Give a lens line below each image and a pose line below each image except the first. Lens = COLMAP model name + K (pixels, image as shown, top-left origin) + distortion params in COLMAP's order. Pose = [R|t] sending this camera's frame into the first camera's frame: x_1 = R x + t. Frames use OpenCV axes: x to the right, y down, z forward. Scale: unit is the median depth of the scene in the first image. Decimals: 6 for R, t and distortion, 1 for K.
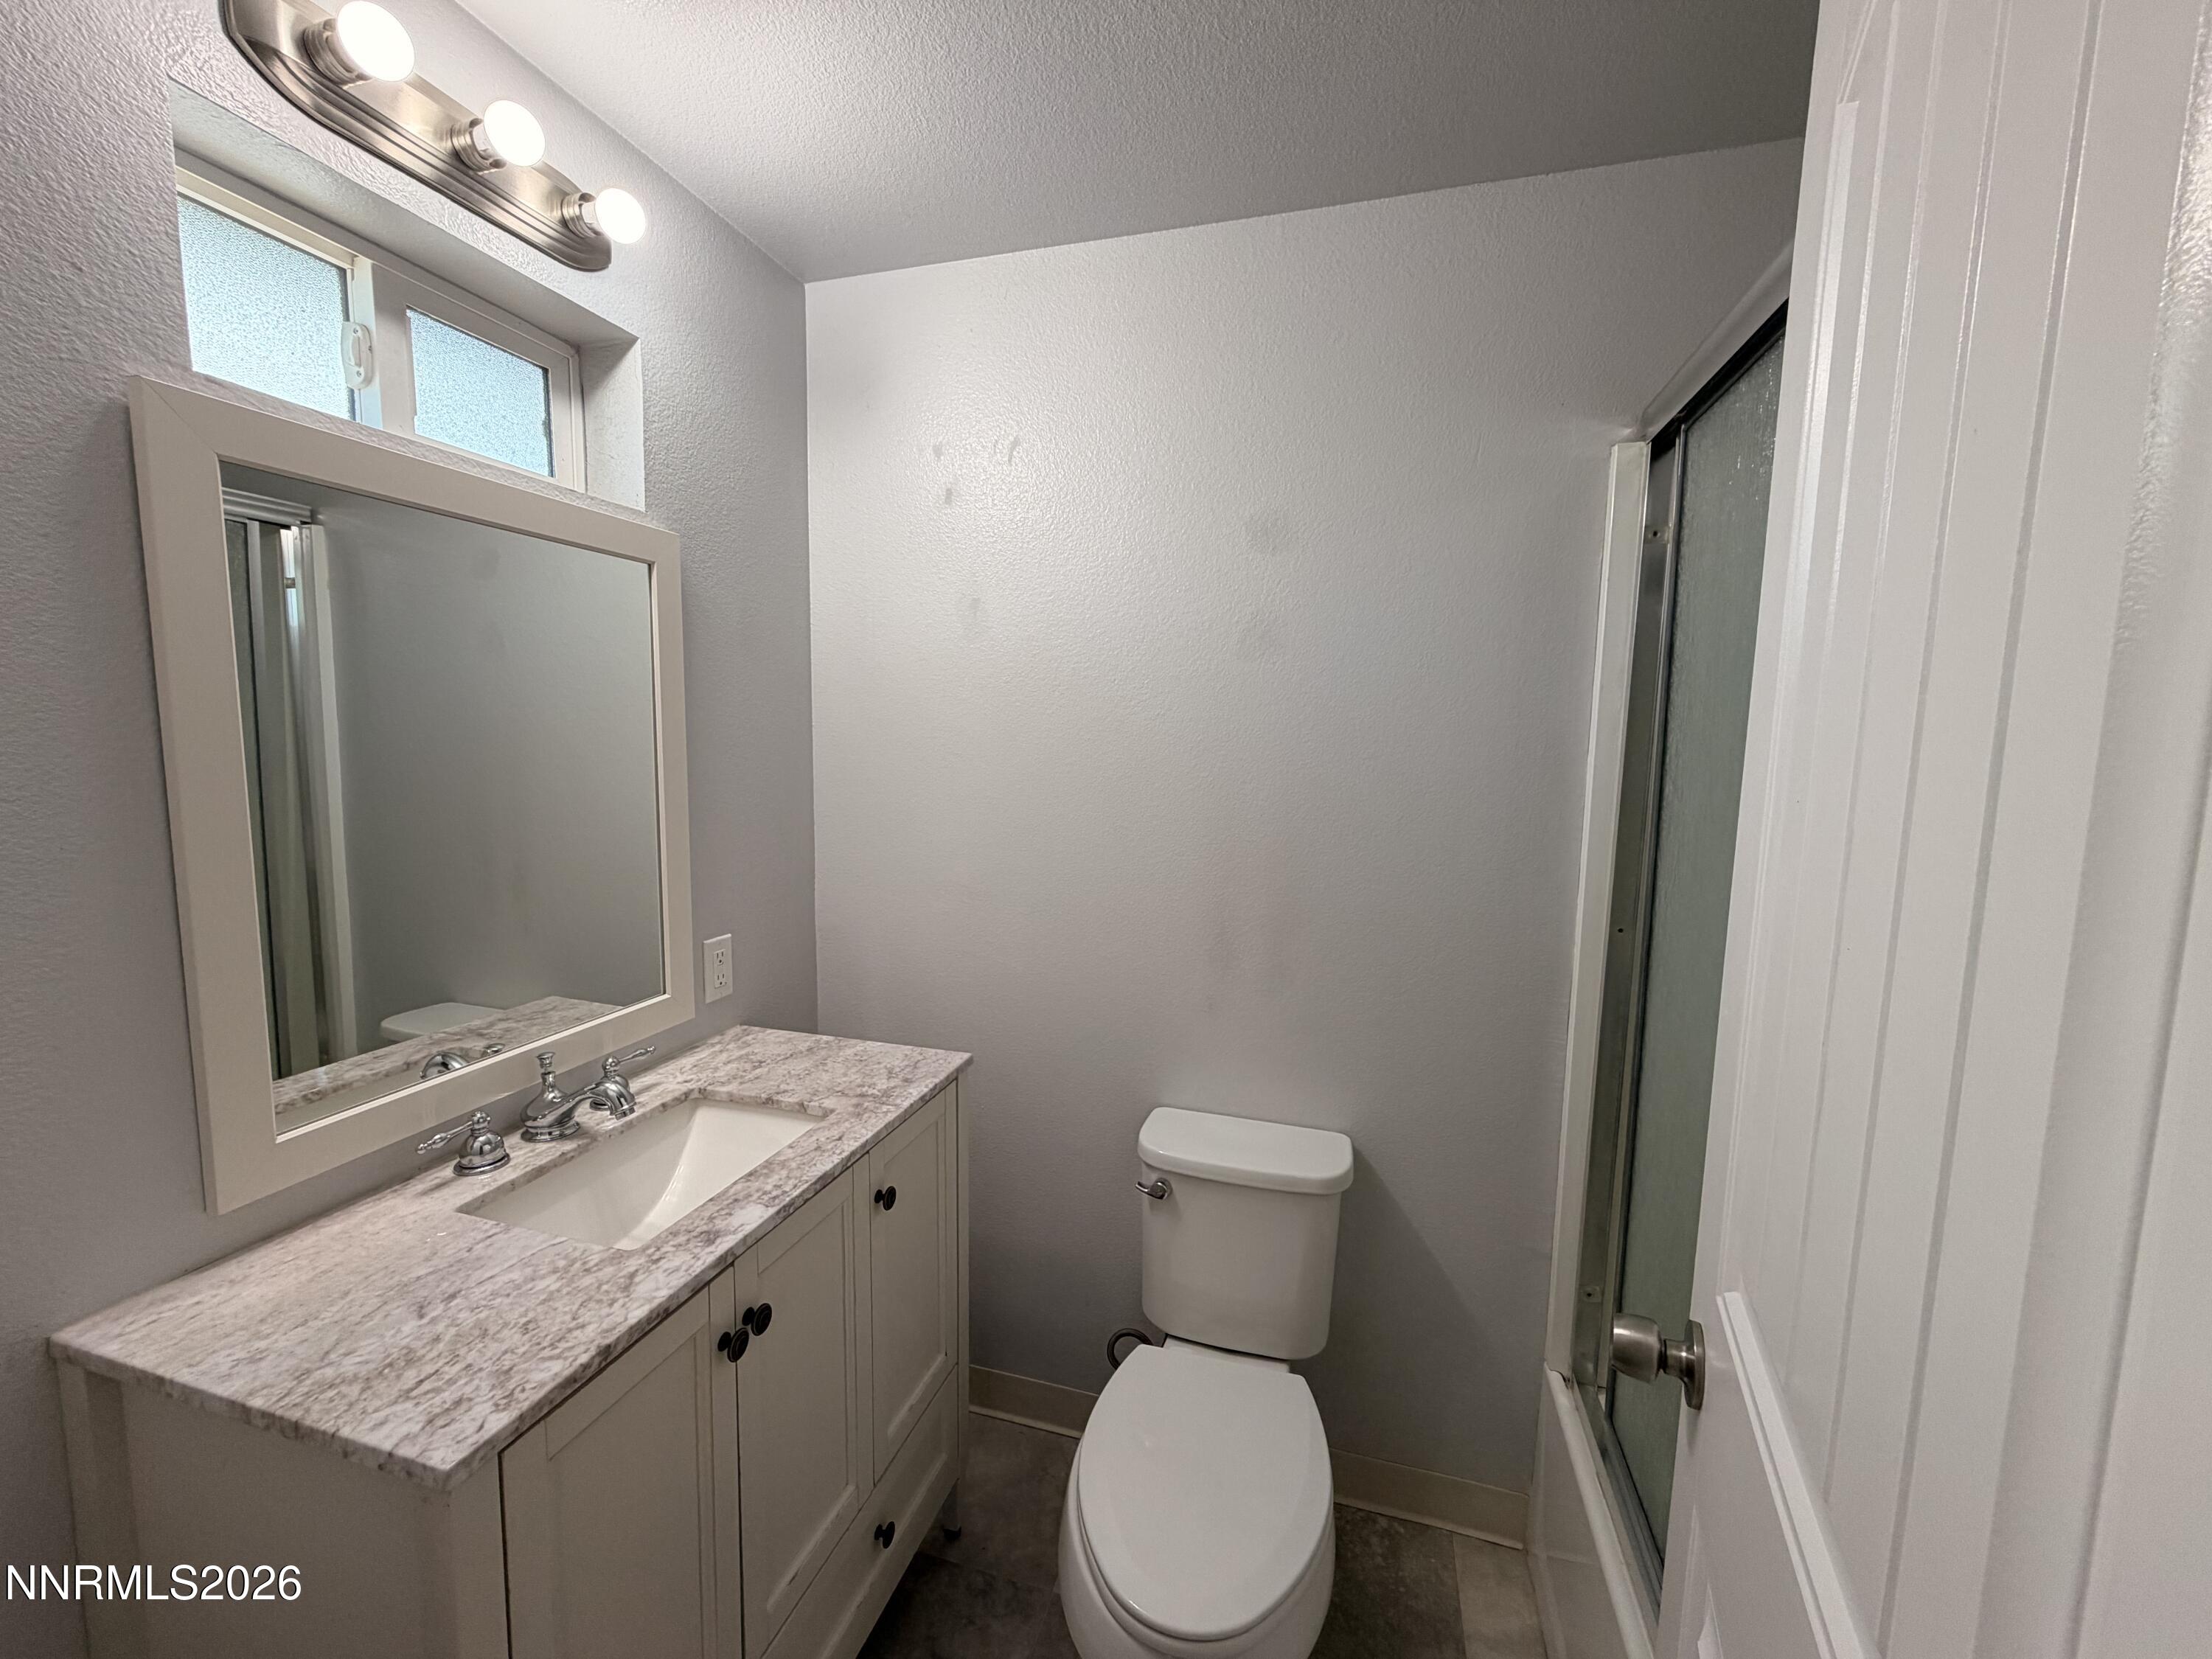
lens RADIAL K [[875.6, 0, 1094.3], [0, 875.6, 833.1], [0, 0, 1]] dist [-0.000450, -0.000183]
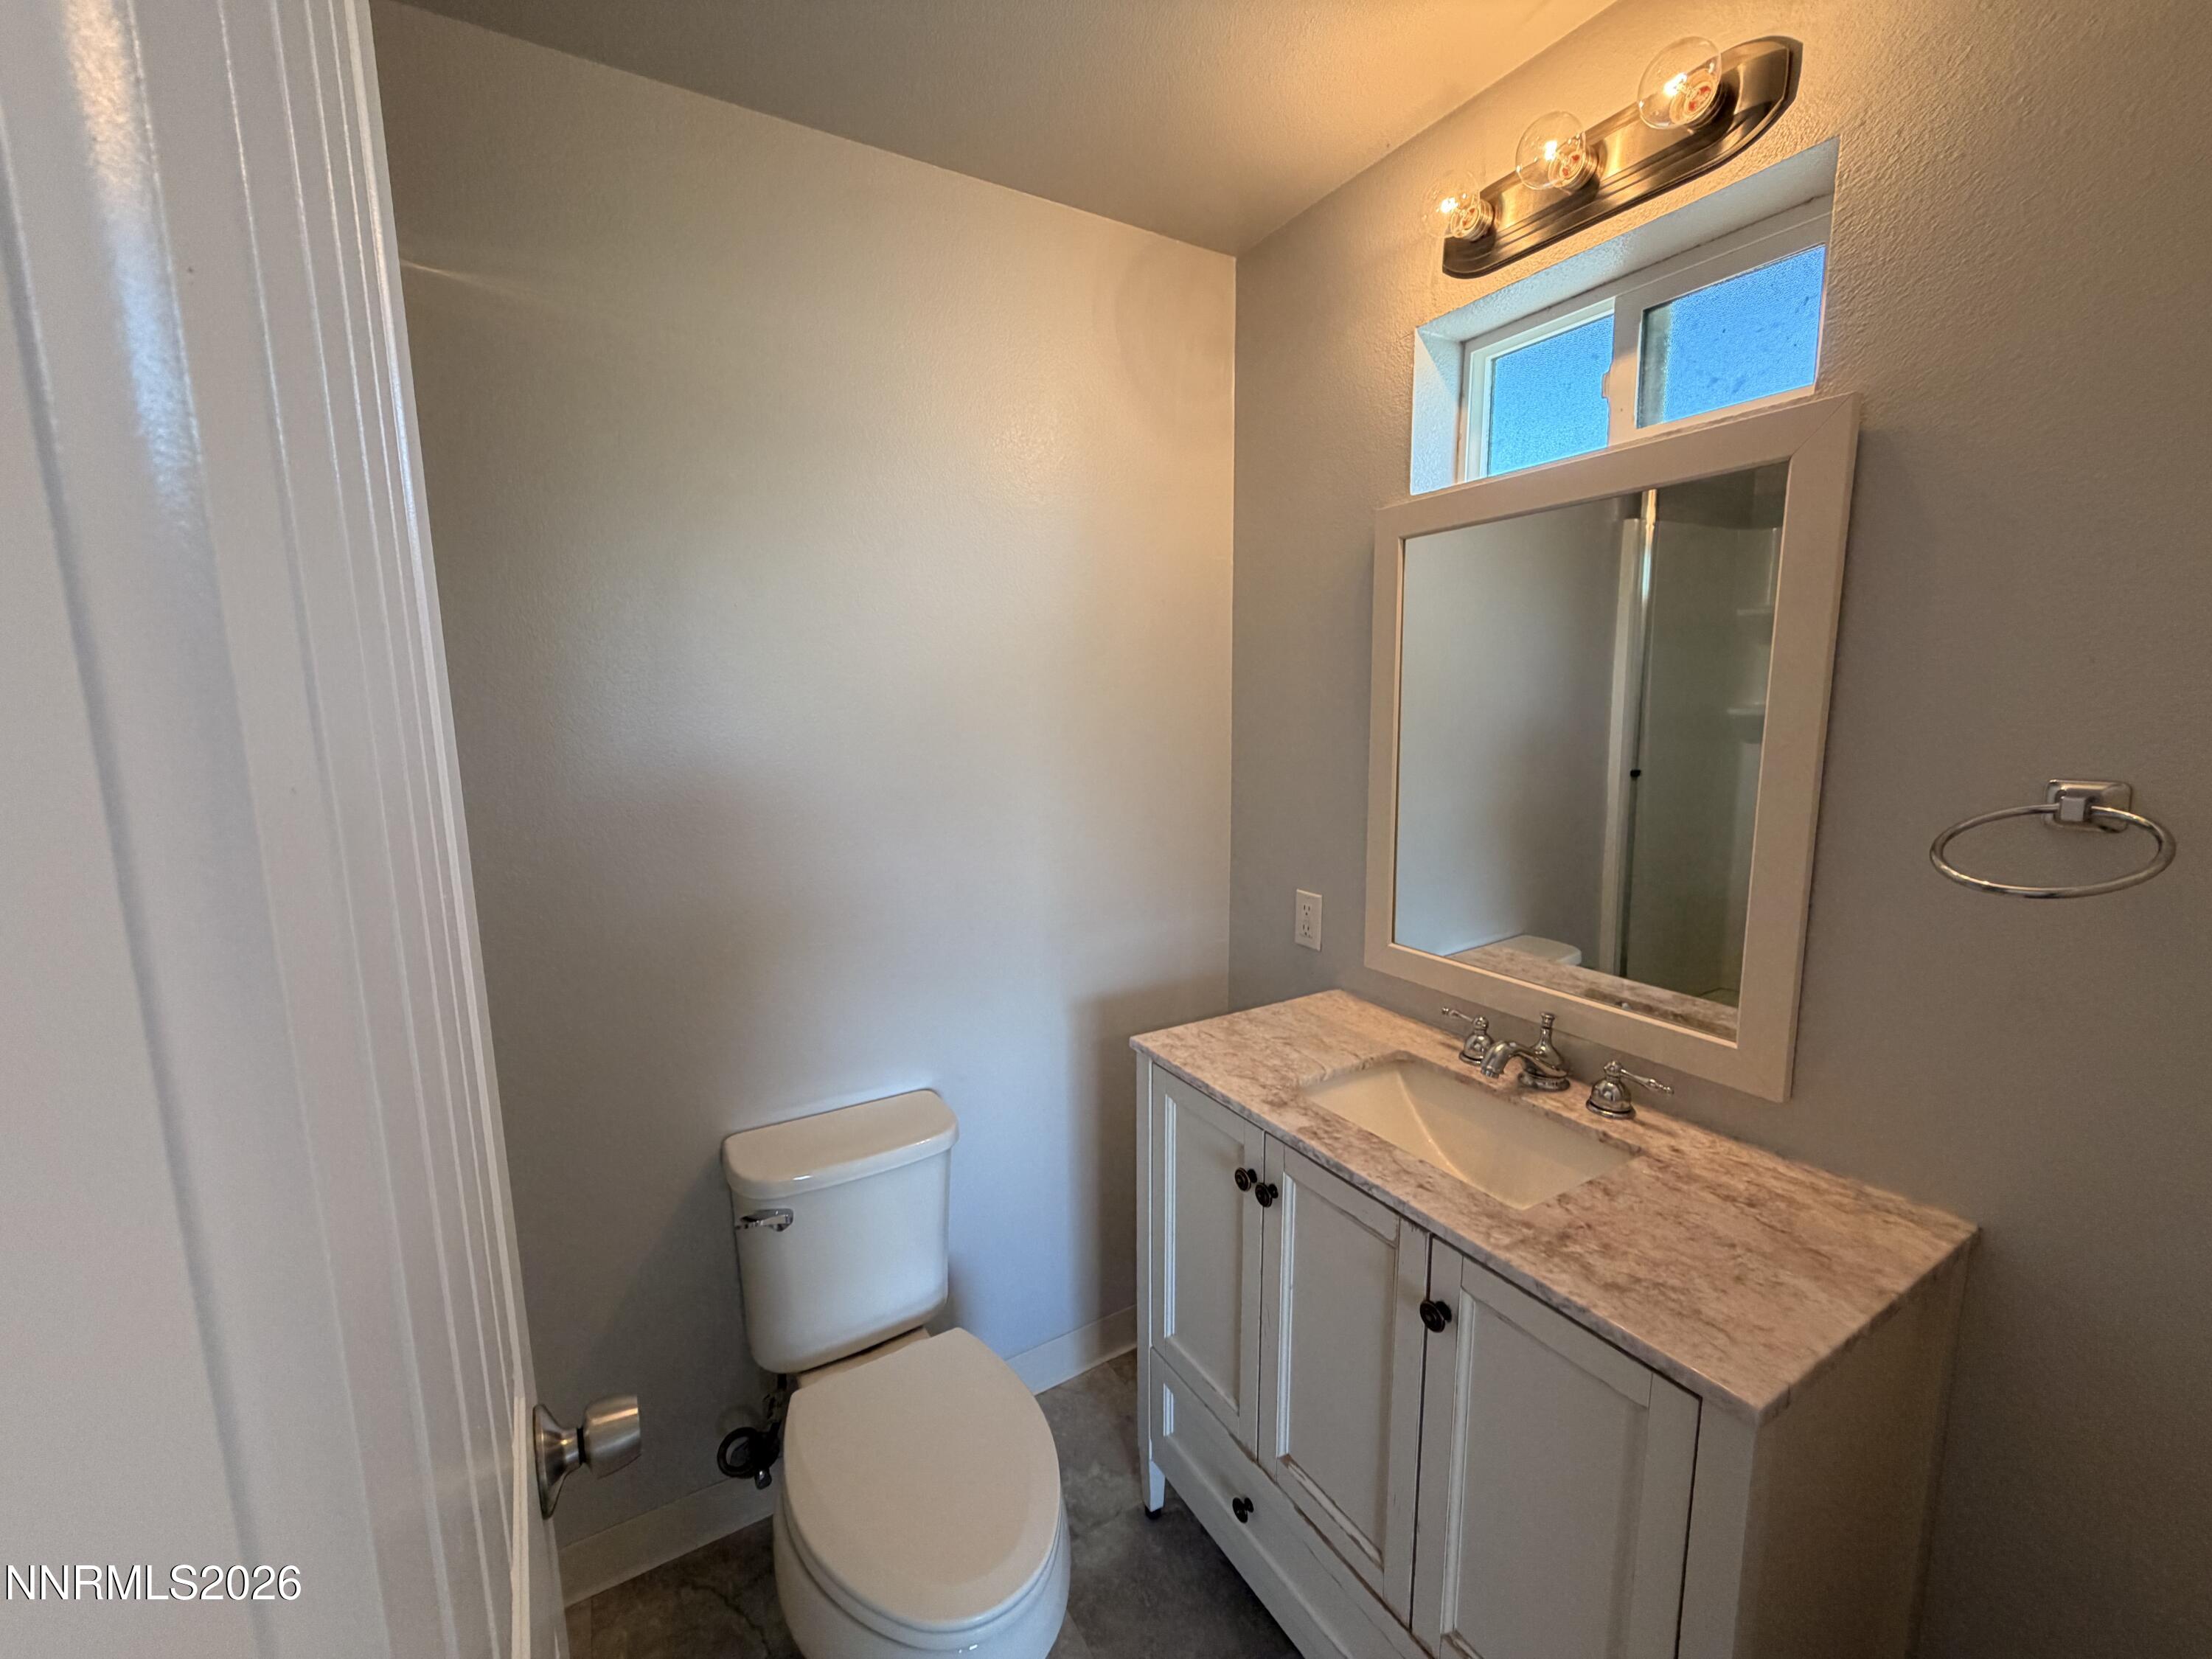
lens RADIAL K [[875.6, 0, 1094.3], [0, 875.6, 833.1], [0, 0, 1]] dist [-0.000450, -0.000183]
pose [[-0.686635, 0.088054, -0.721651, 0.427415], [-0.087475, 0.975420, 0.202249, -0.103092], [0.721721, 0.201998, -0.662054, 1.095835]]
